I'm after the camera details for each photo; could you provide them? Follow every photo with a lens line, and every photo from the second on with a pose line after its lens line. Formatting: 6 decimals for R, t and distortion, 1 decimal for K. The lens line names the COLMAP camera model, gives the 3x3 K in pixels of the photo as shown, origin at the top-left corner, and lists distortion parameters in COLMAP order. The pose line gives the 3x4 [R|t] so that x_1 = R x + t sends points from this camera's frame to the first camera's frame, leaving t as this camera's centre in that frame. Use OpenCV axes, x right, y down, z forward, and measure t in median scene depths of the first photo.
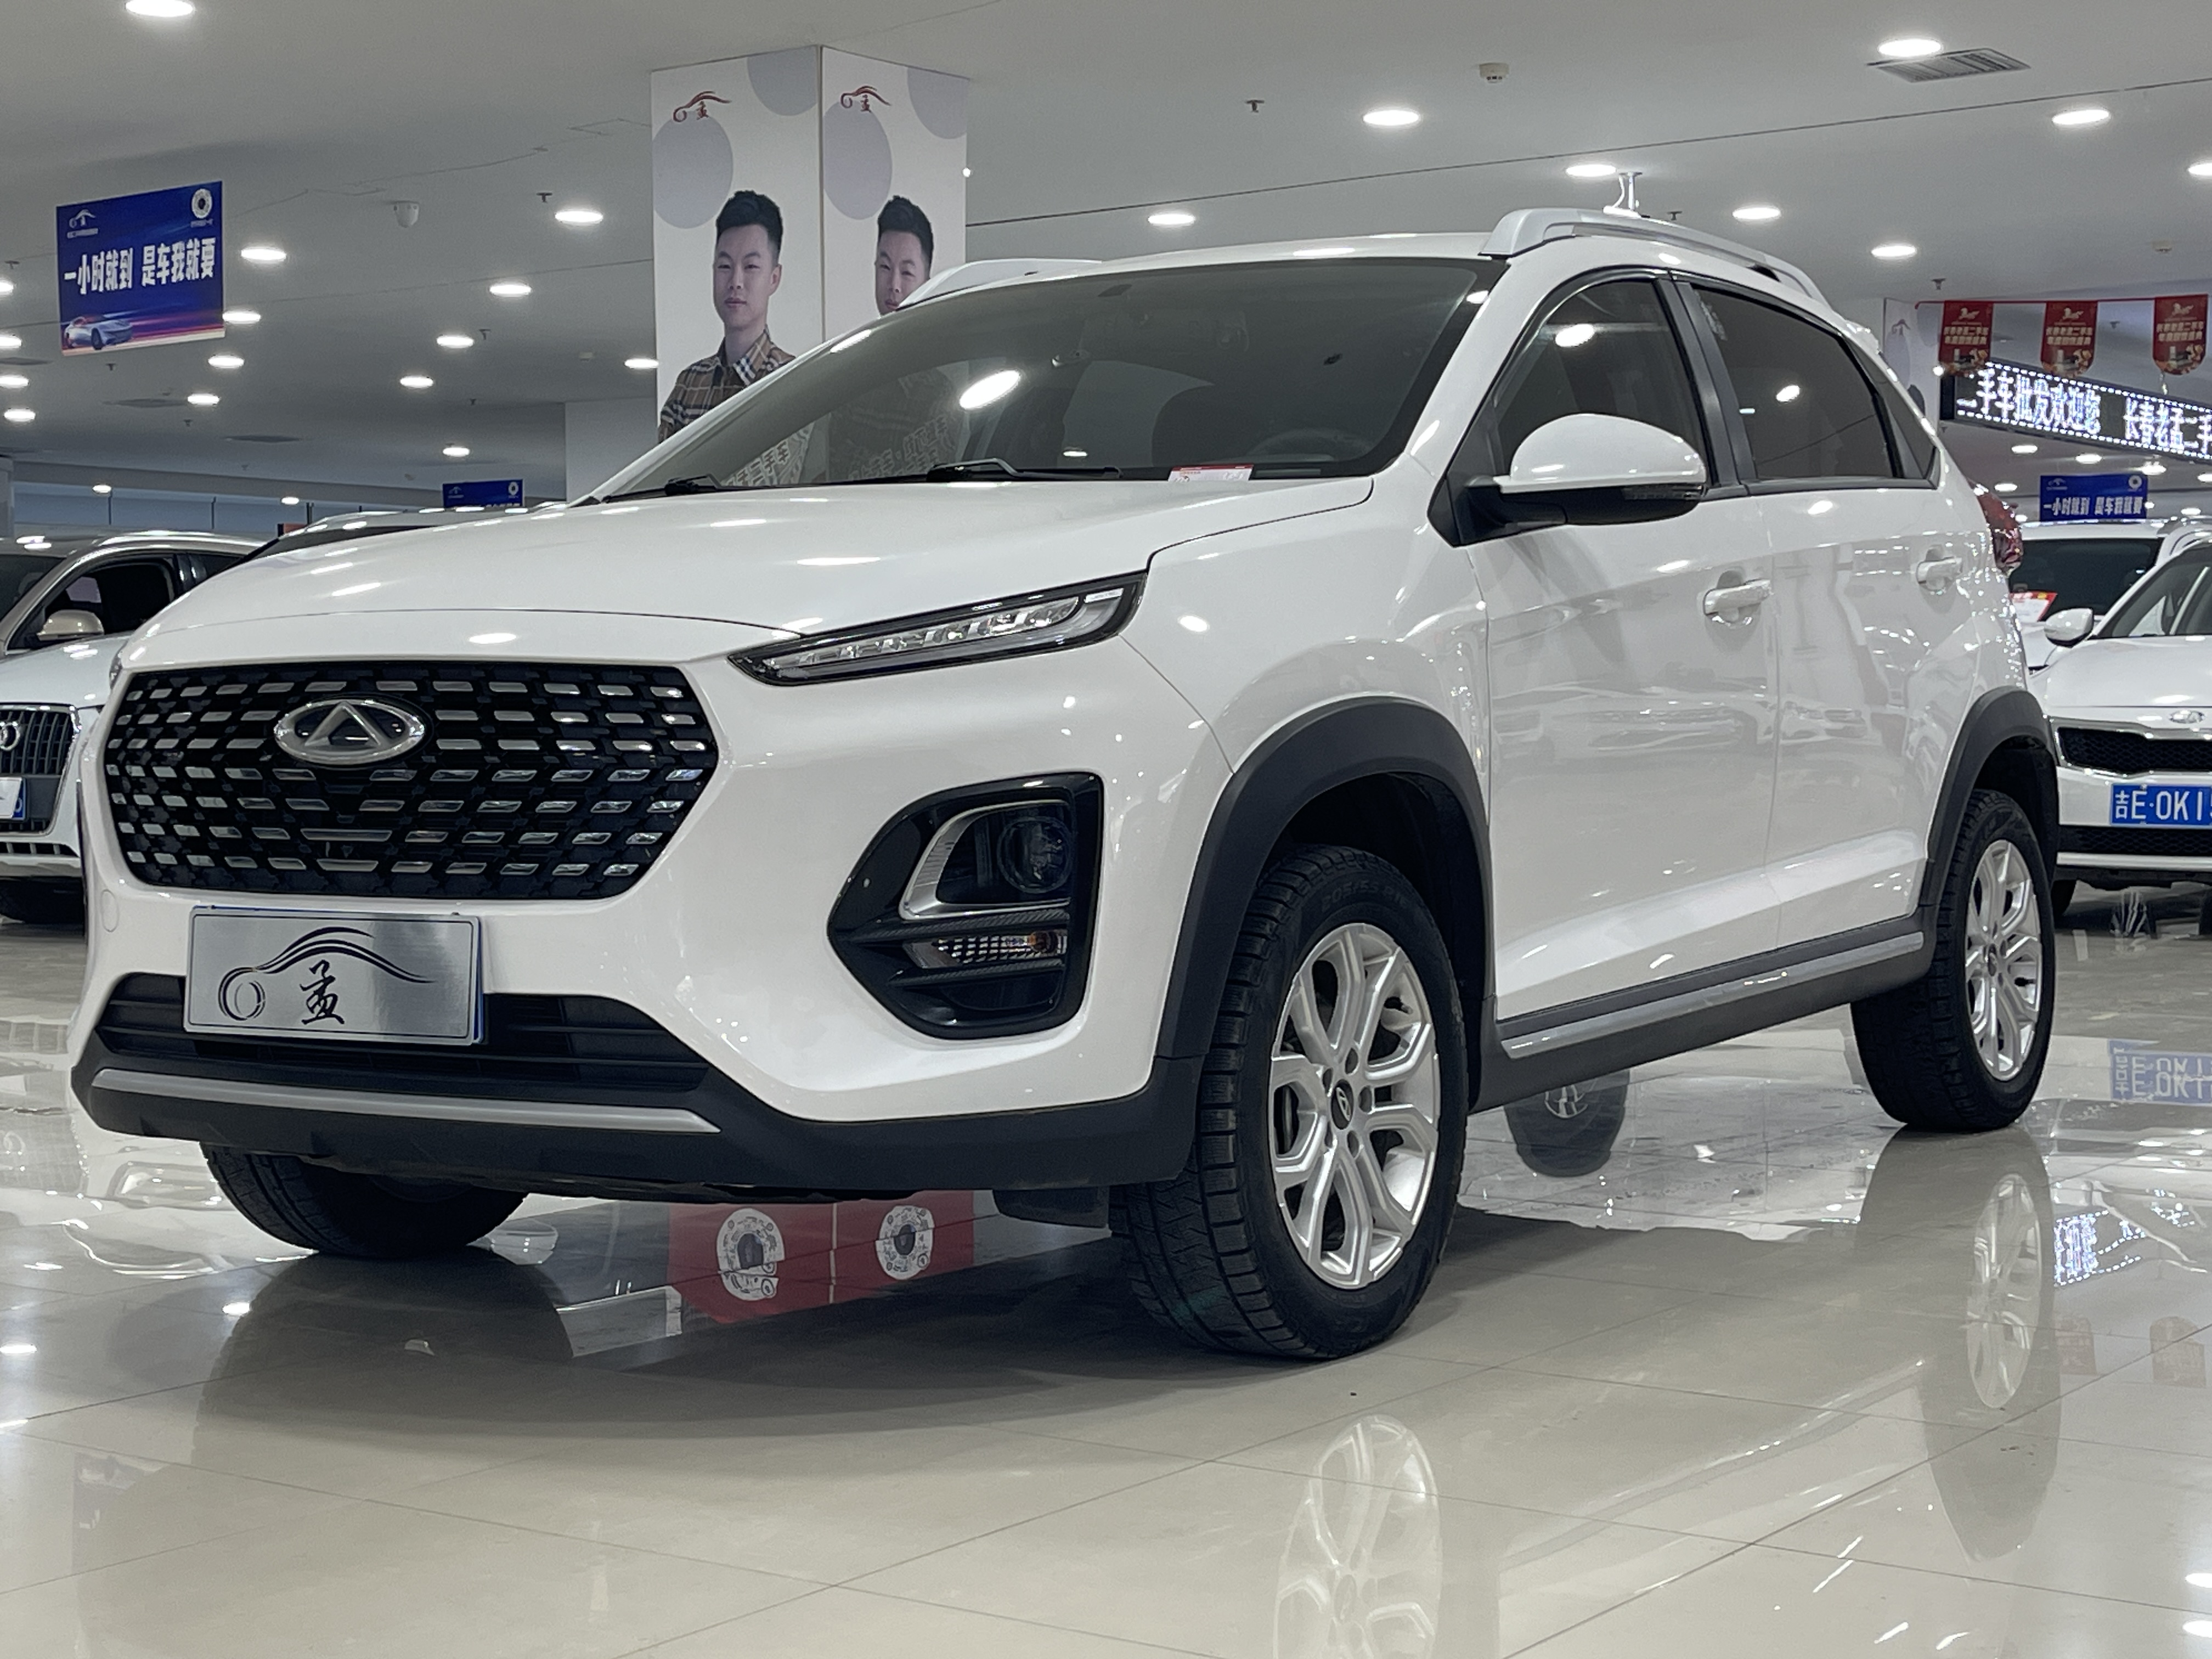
lens RADIAL K [[3346.5, 0, 1110.7], [0, 3346.5, 833.1], [0, 0, 1]] dist [0.059372, 0.000000]
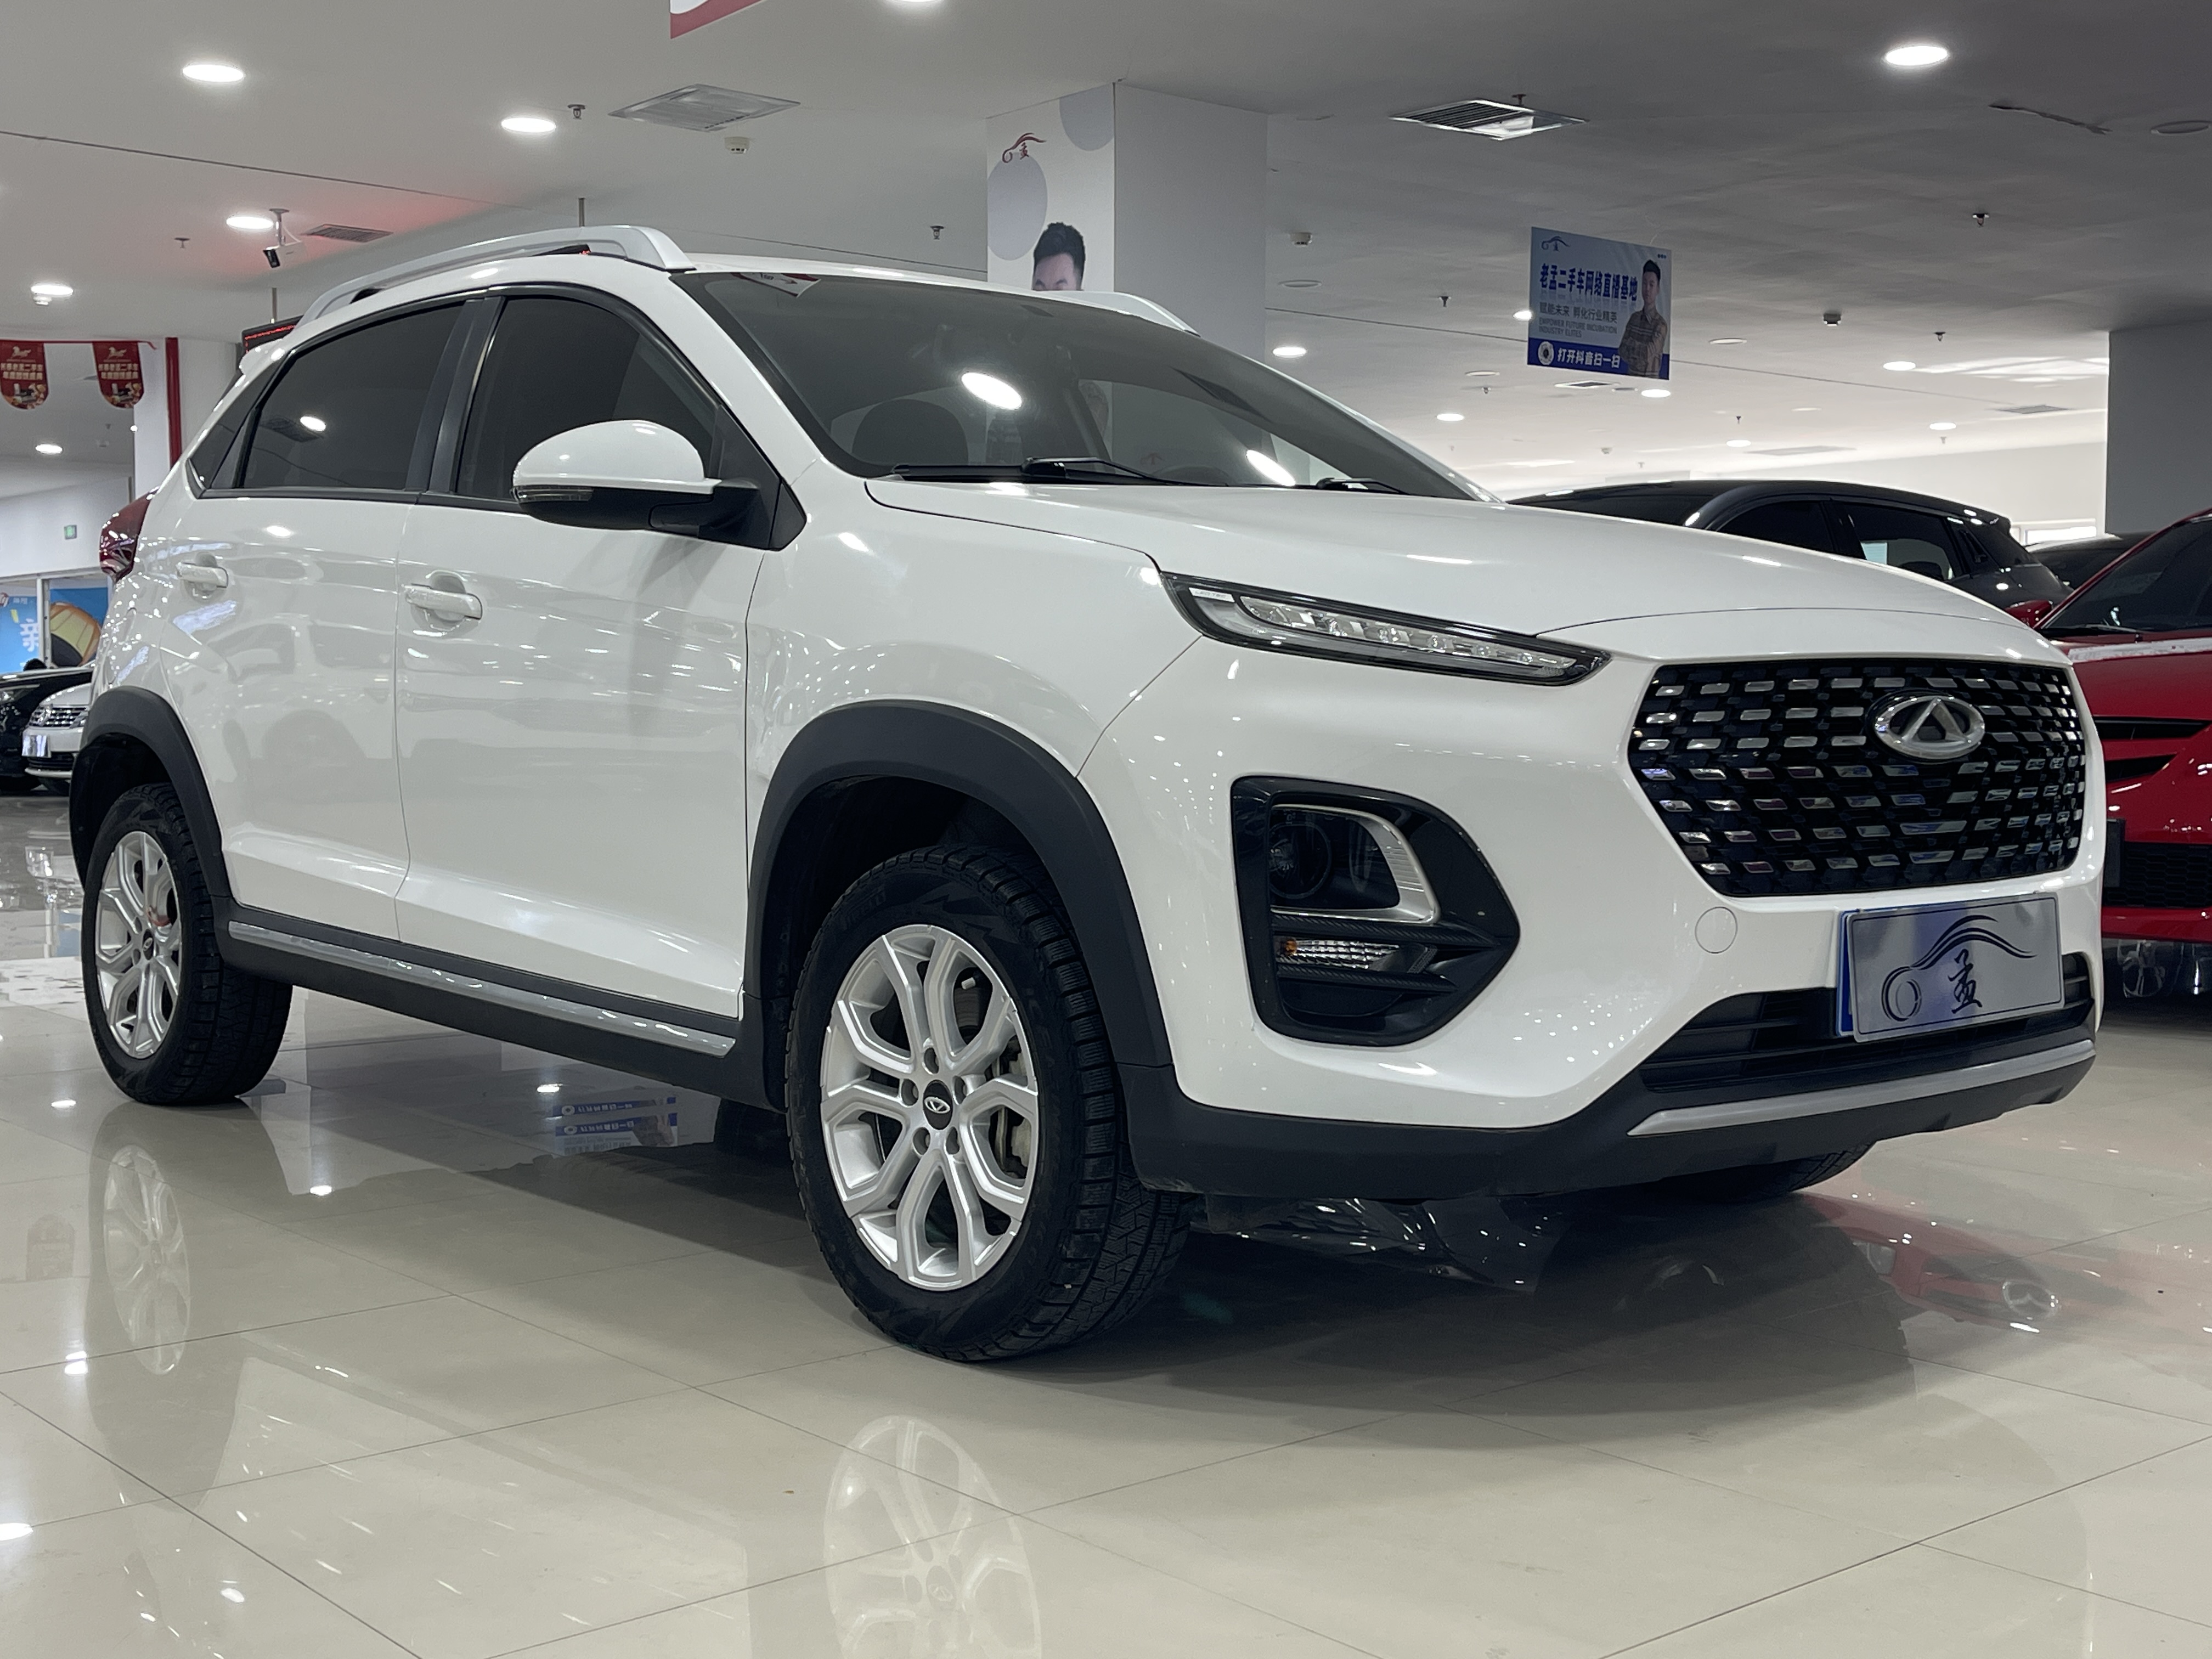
lens RADIAL K [[2757.4, 0, 1088.1], [0, 2757.4, 829.4], [0, 0, 1]] dist [-0.002616, 0.000000]
pose [[0.330289, -0.043598, 0.942872, -1.115631], [0.038292, 0.998729, 0.032767, -0.036692], [-0.943103, 0.025282, 0.331539, 0.970296]]
